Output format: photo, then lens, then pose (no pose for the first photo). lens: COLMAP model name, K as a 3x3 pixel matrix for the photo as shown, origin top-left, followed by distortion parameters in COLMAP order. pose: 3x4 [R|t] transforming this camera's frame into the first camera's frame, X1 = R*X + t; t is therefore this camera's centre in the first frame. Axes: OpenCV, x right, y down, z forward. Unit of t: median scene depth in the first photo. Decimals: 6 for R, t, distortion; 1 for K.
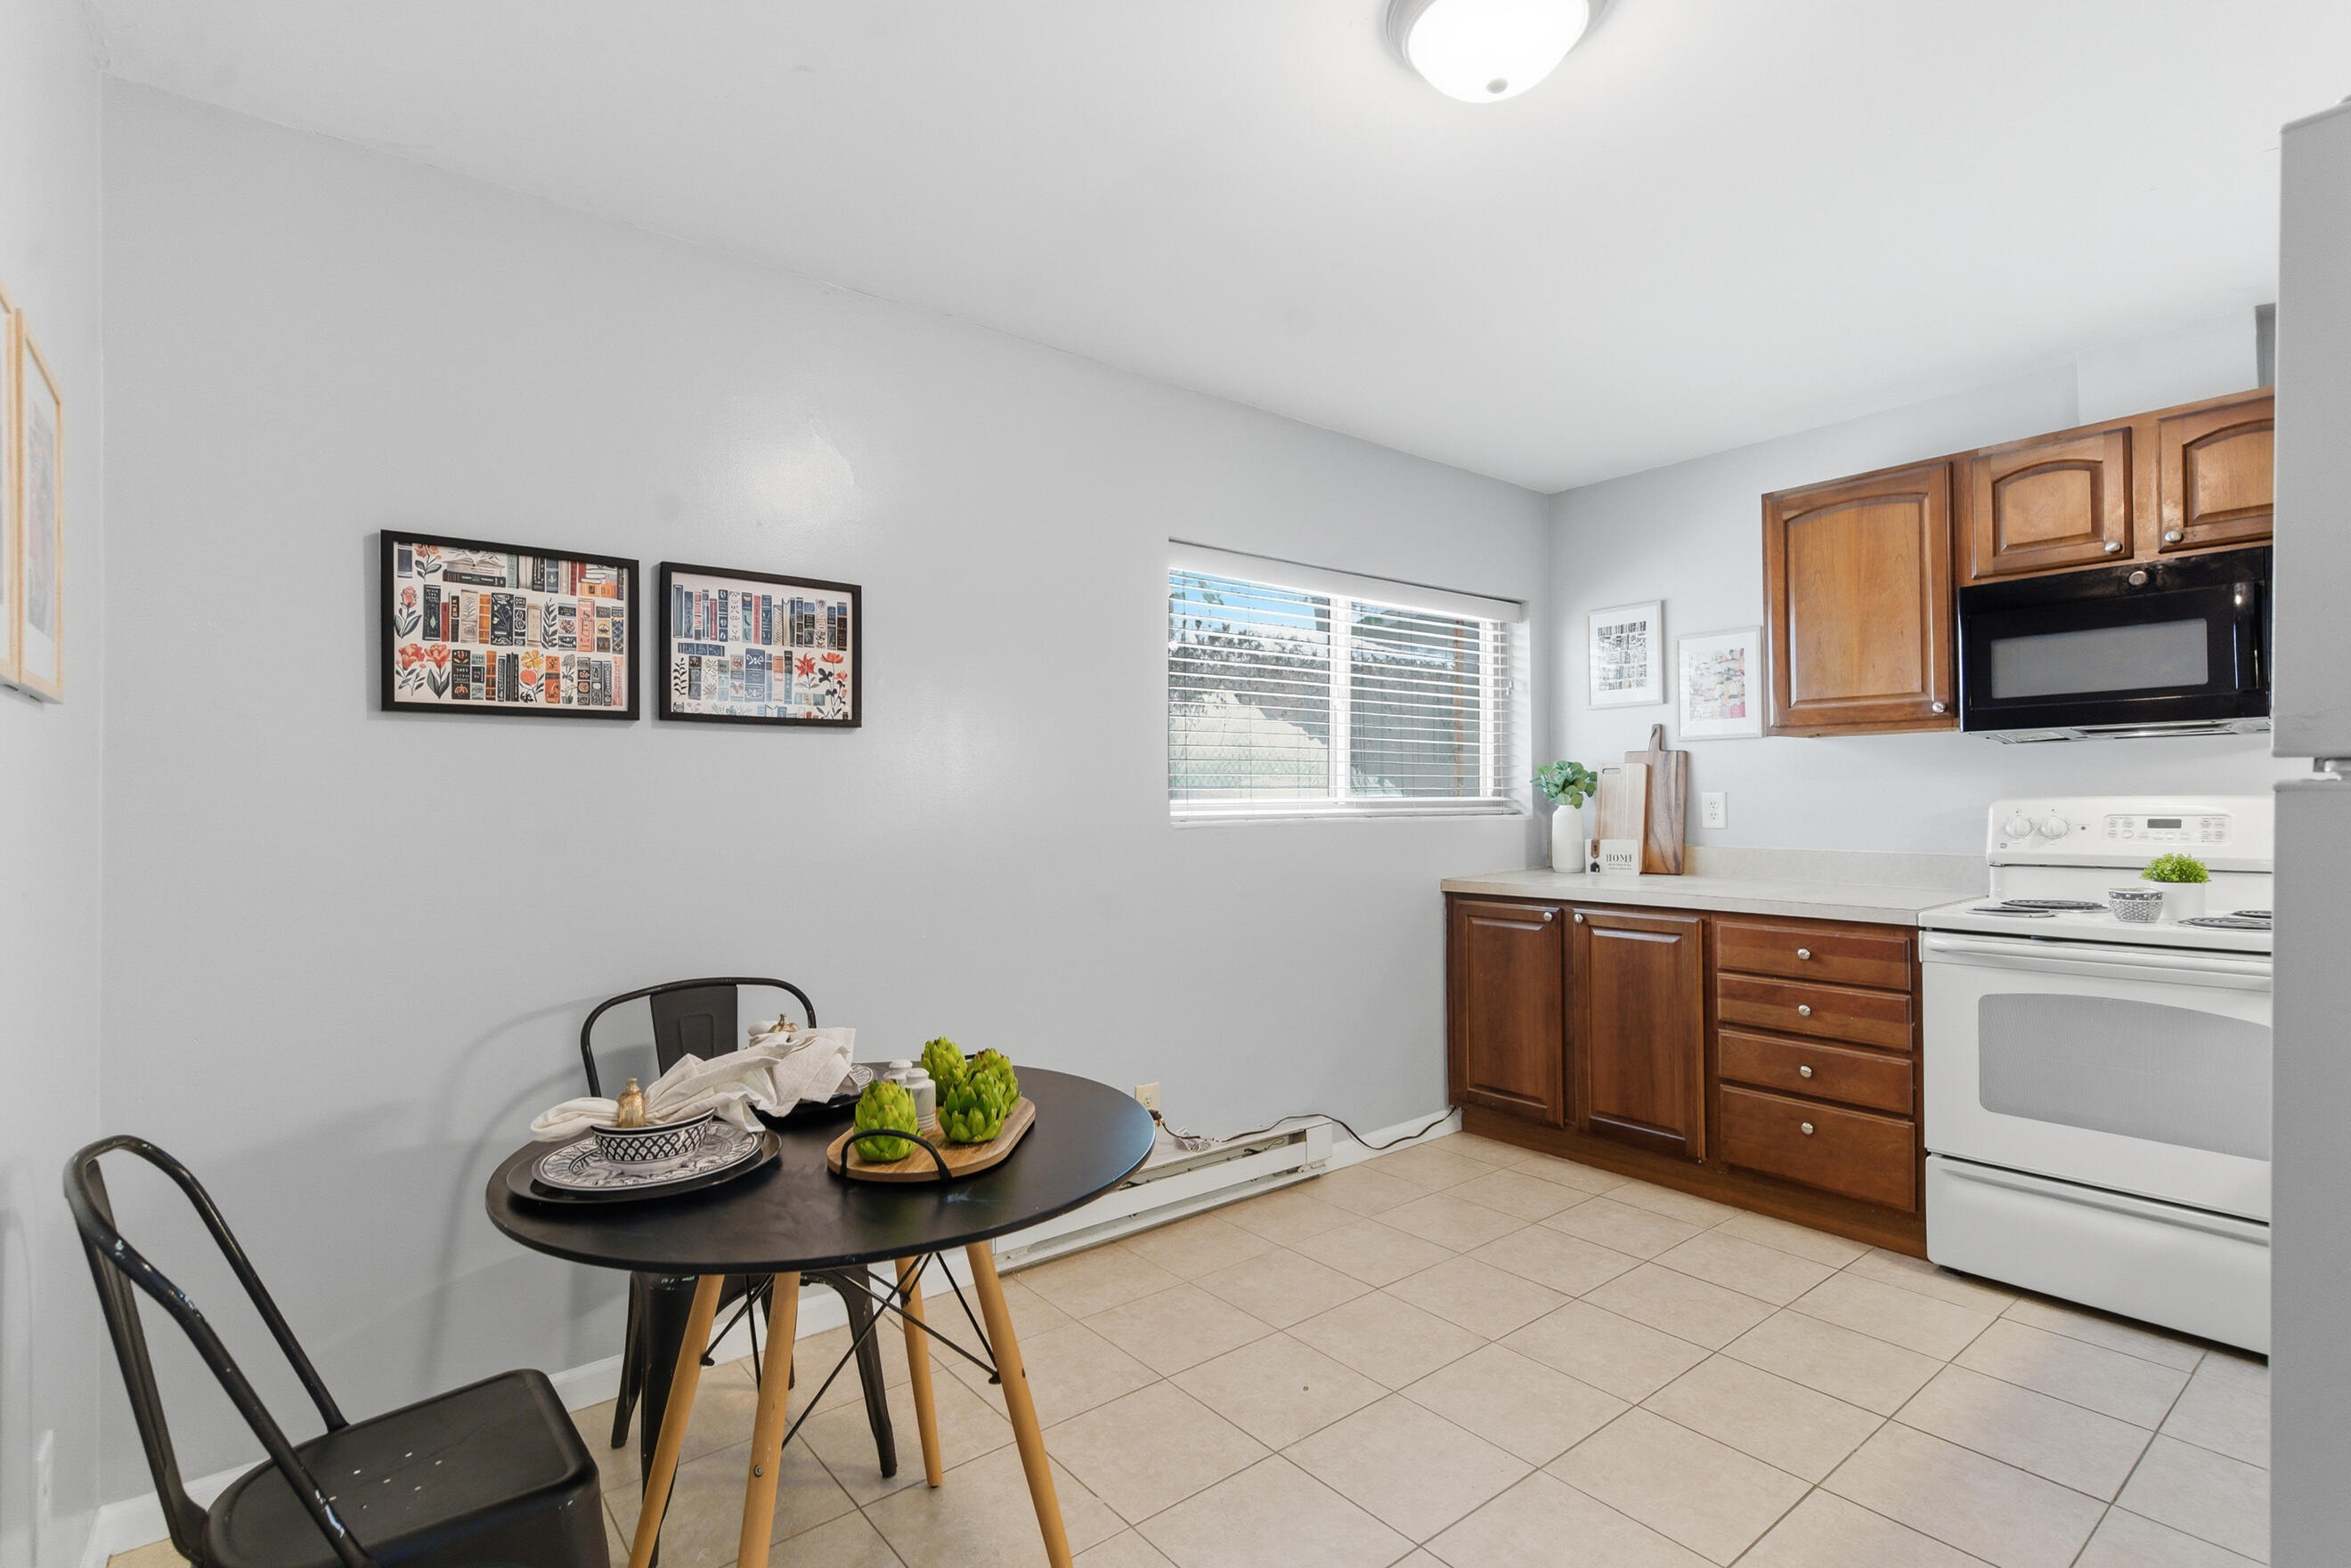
lens RADIAL K [[1114.7, 0, 1175.5], [0, 1114.7, 784.0], [0, 0, 1]] dist [0.010679, -0.000585]
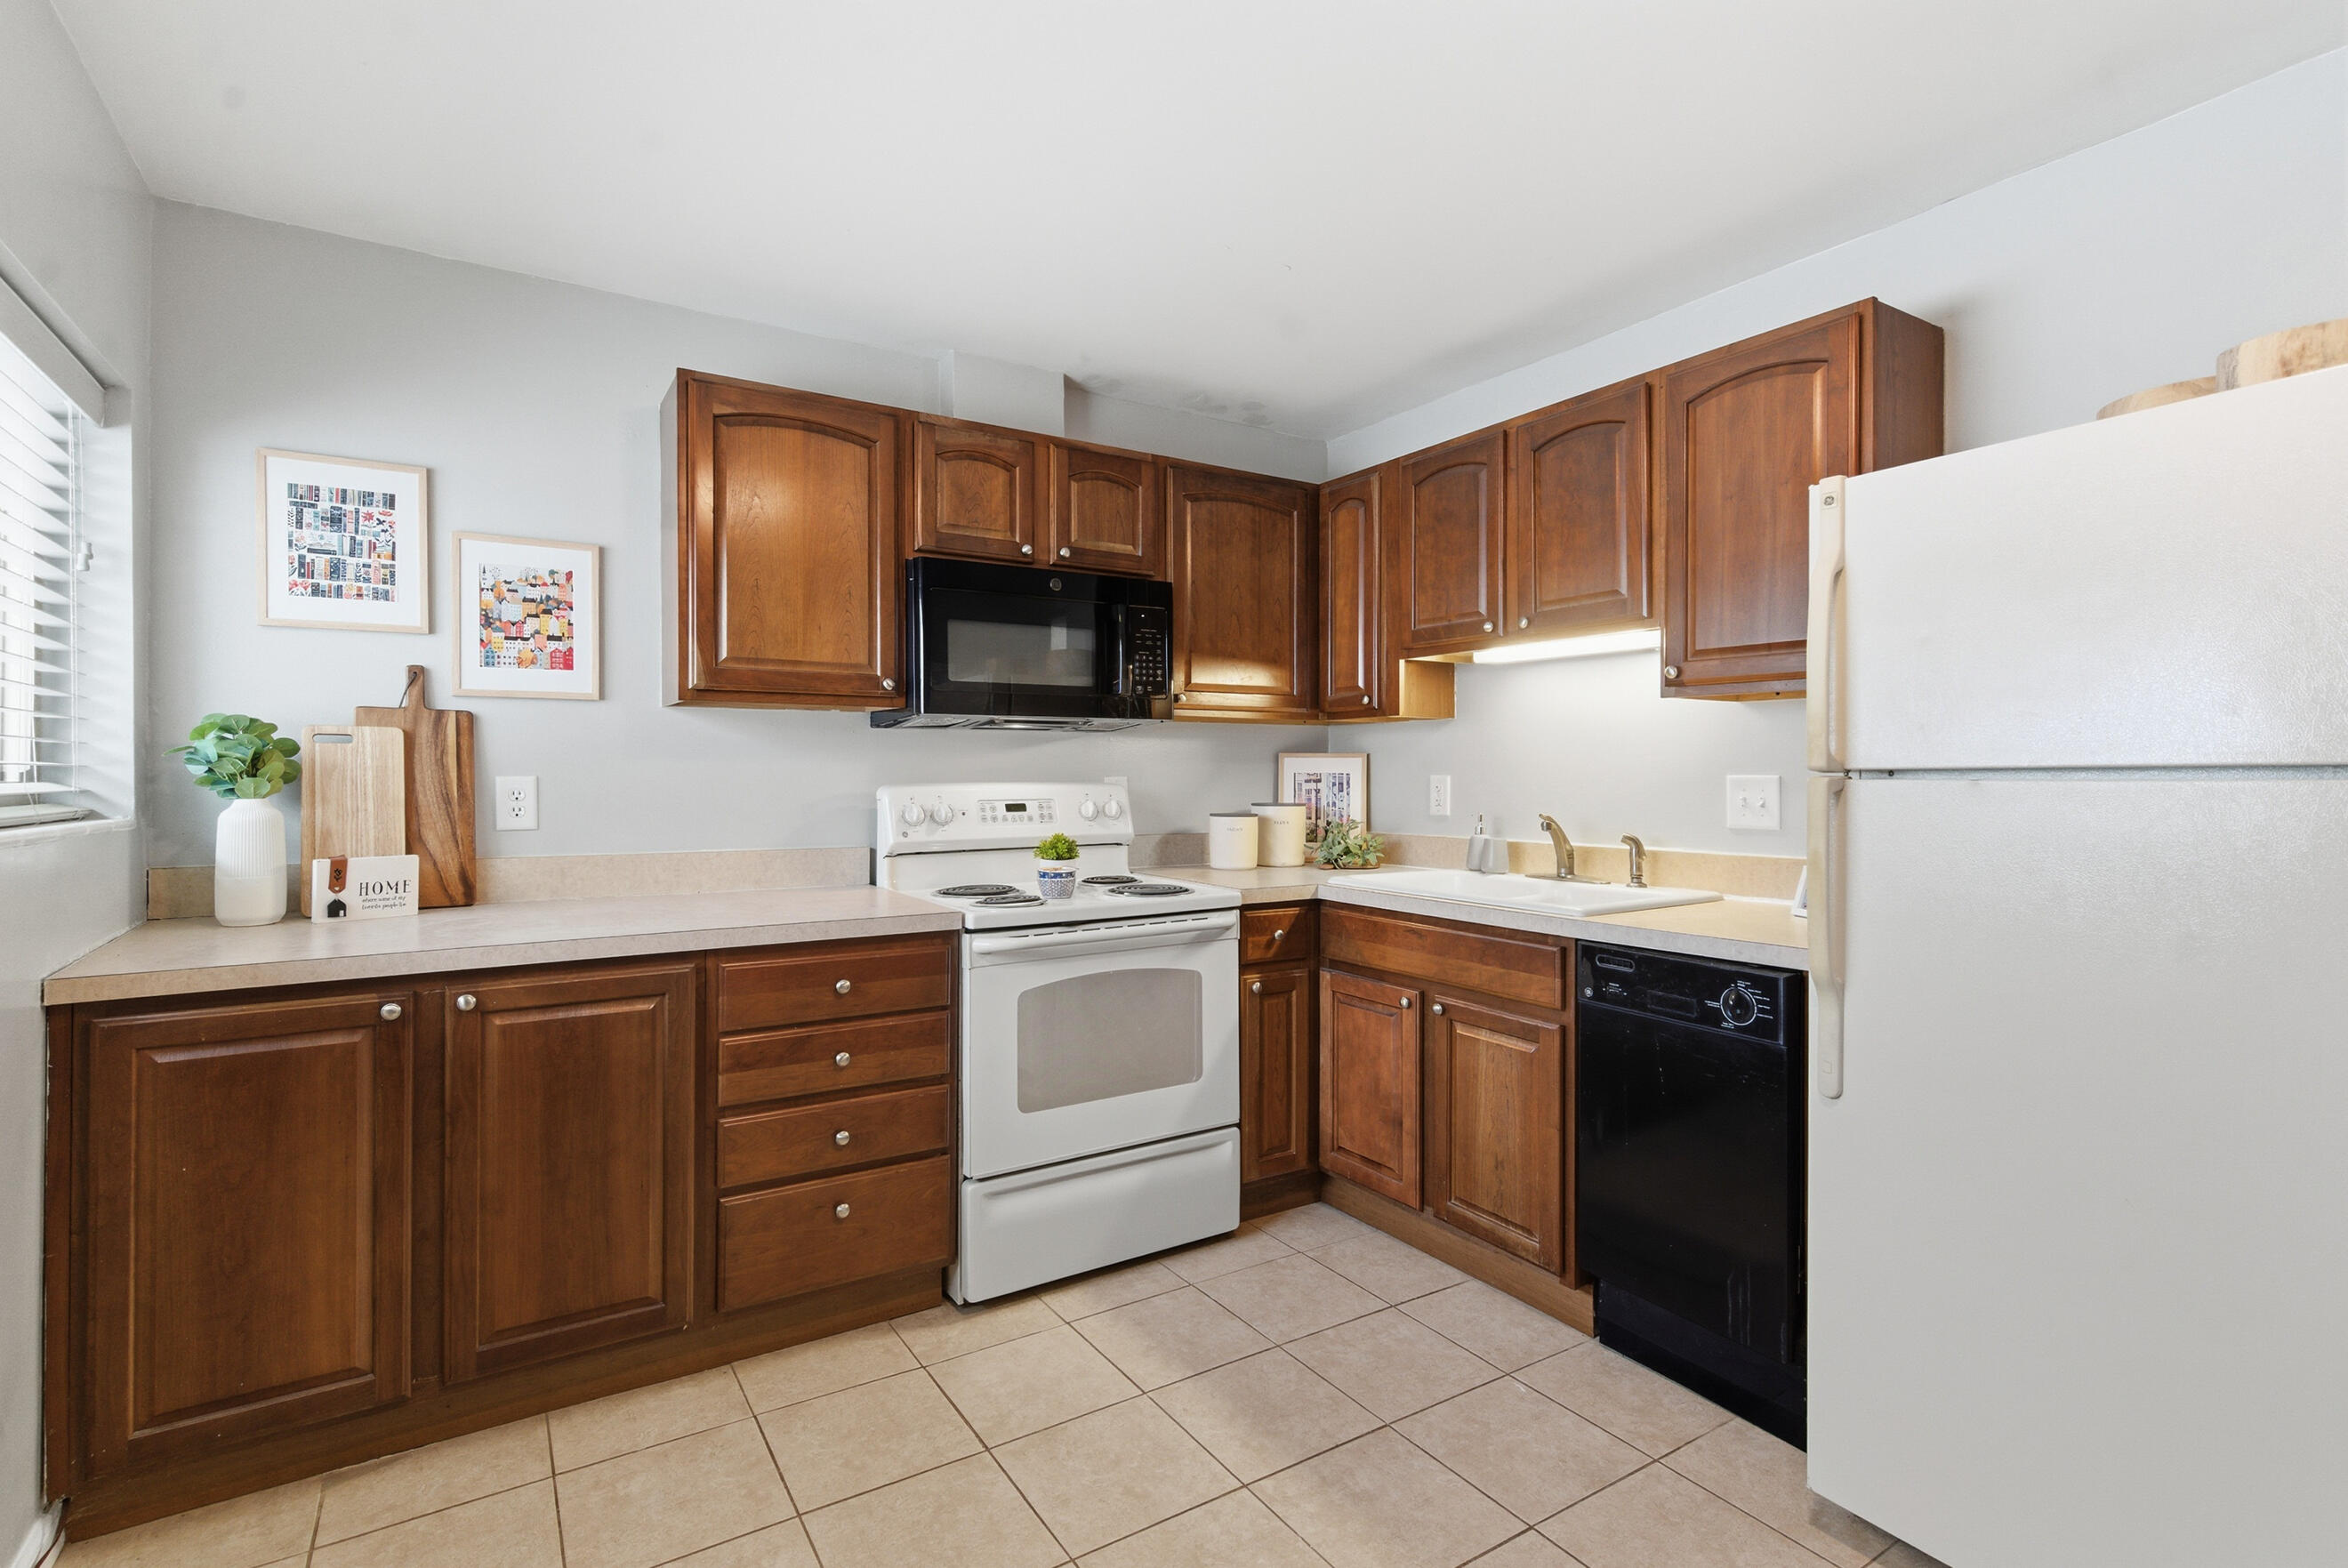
lens RADIAL K [[1084.4, 0, 1174.7], [0, 1084.4, 773.9], [0, 0, 1]] dist [0.001266, -0.000960]
pose [[0.105457, 0.006654, 0.994402, -0.150720], [-0.013838, 0.999891, -0.005223, 0.004658], [-0.994328, -0.013210, 0.105538, 0.642412]]
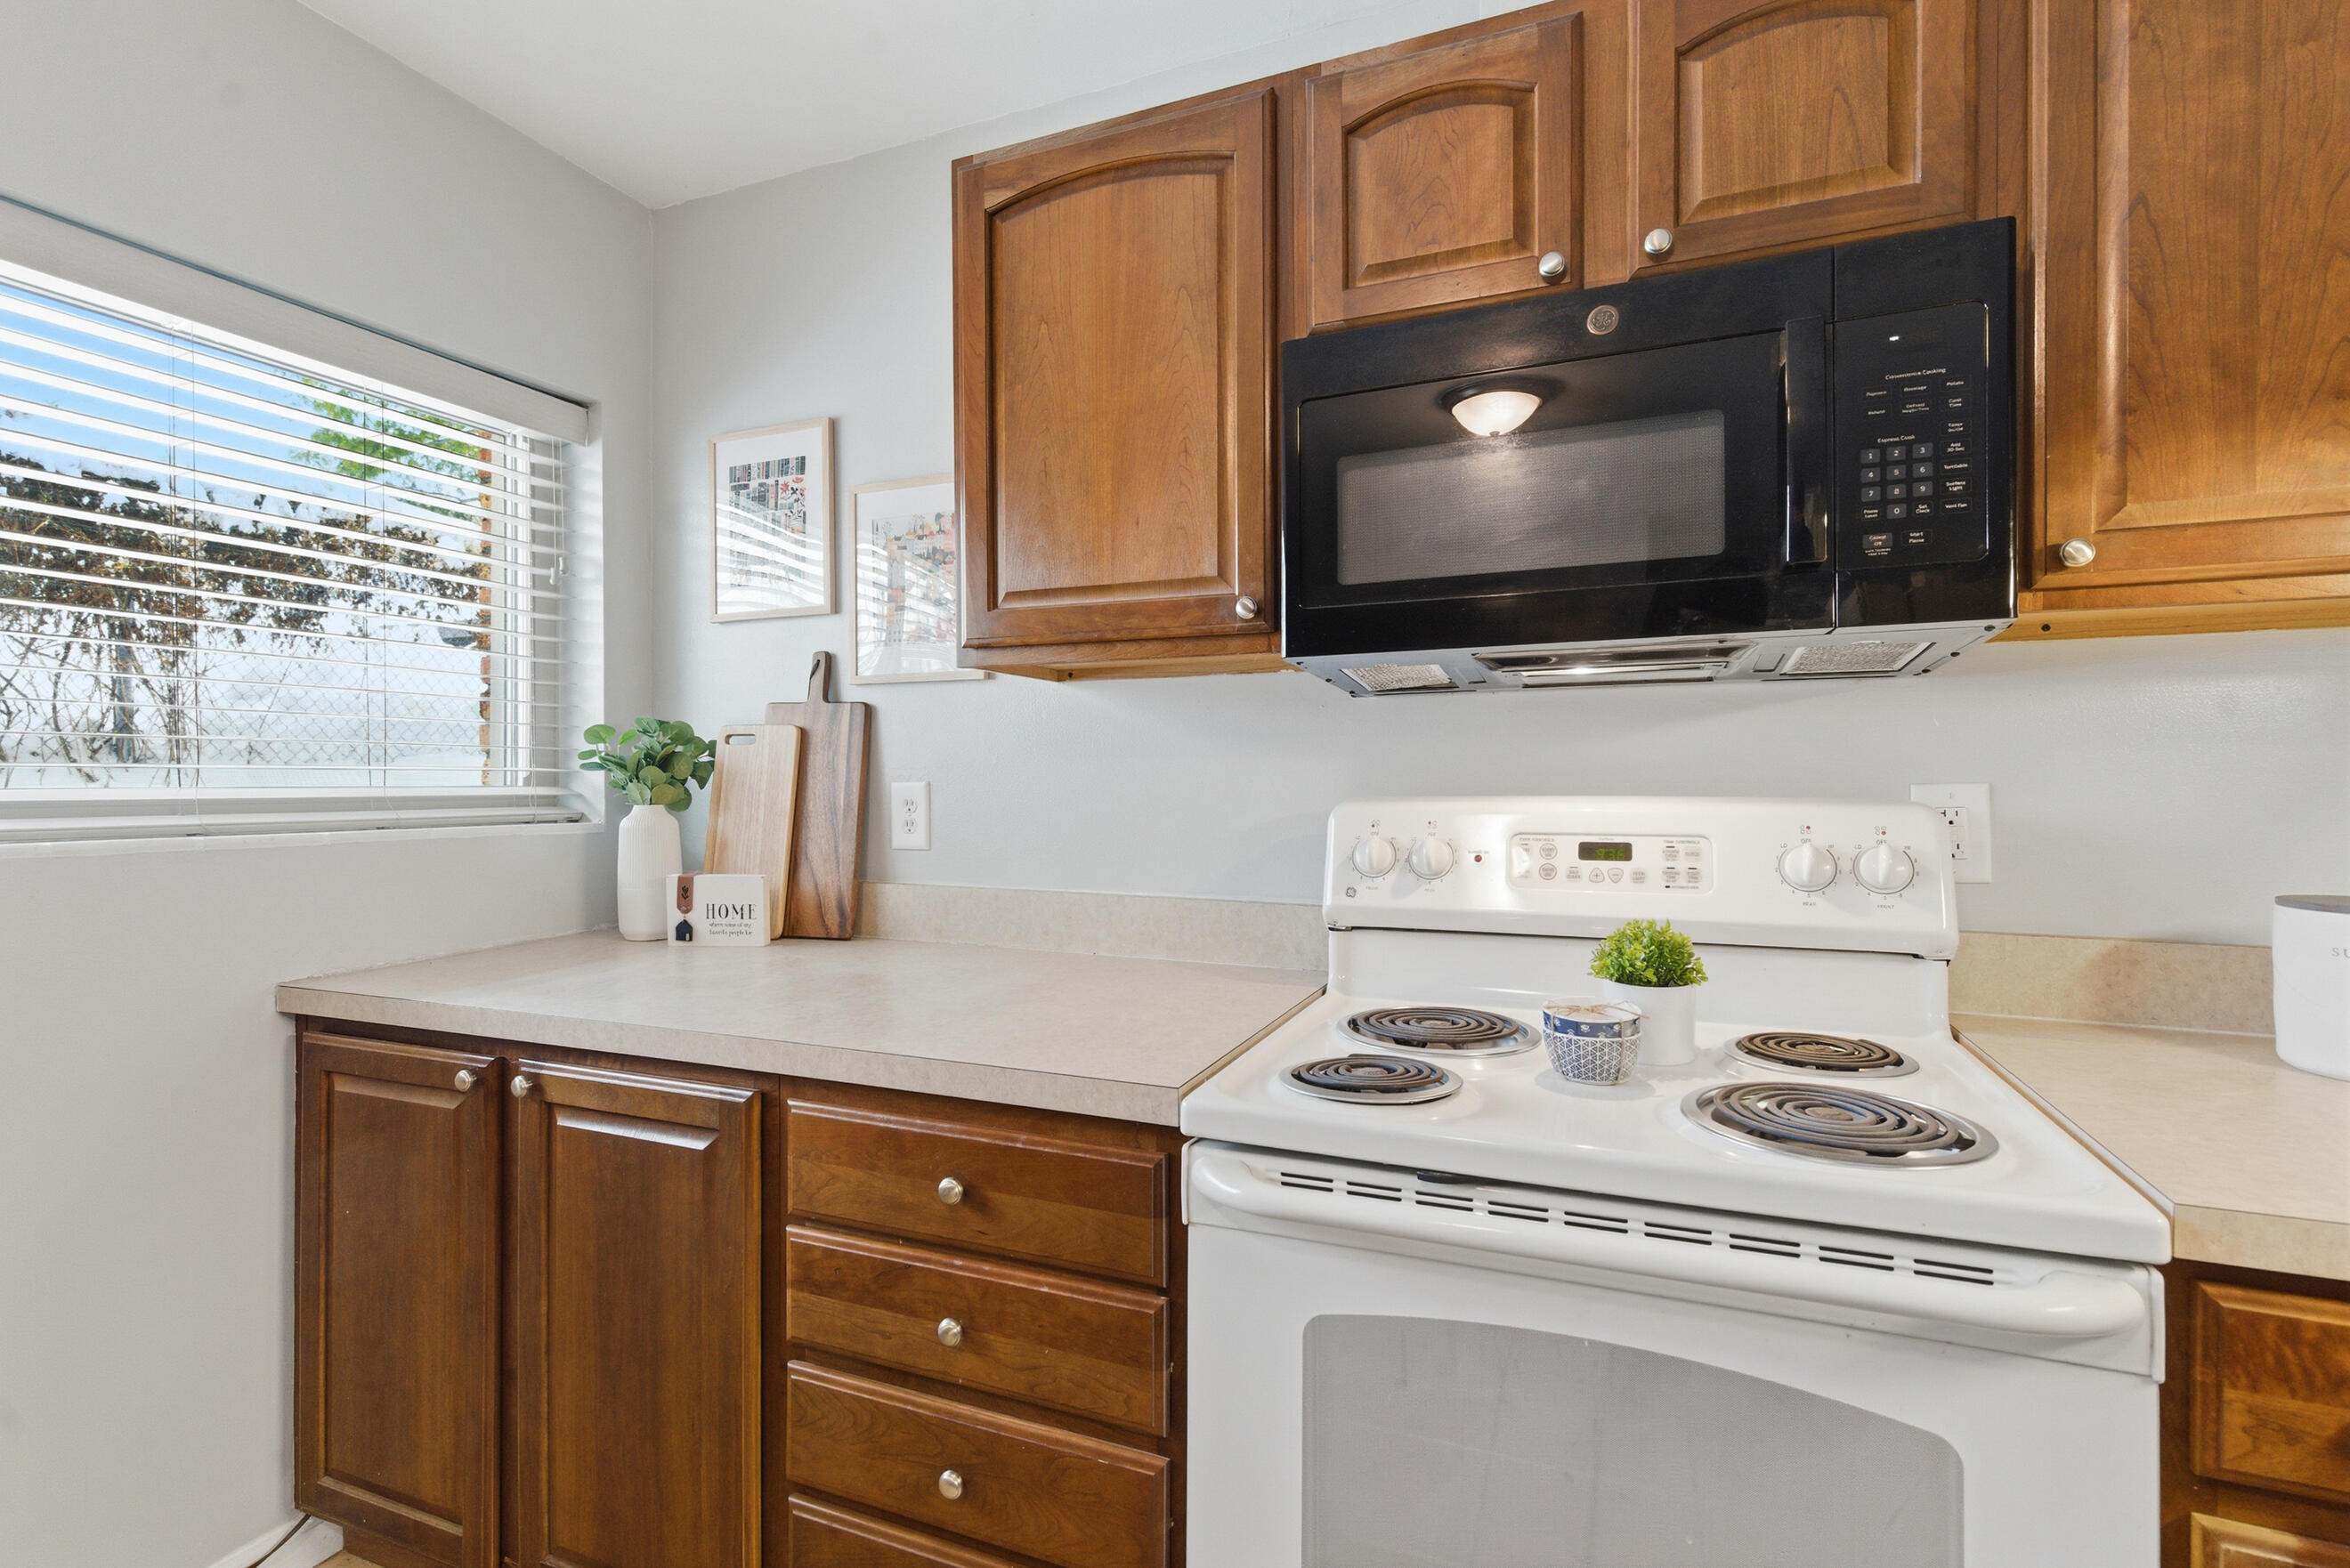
lens RADIAL K [[1100.3, 0, 1175.0], [0, 1100.3, 784.0], [0, 0, 1]] dist [0.007956, -0.001023]
pose [[0.881858, 0.003516, 0.471501, 0.412905], [-0.011300, 0.999843, 0.013679, -0.000024], [-0.471379, -0.017390, 0.881759, 0.571327]]
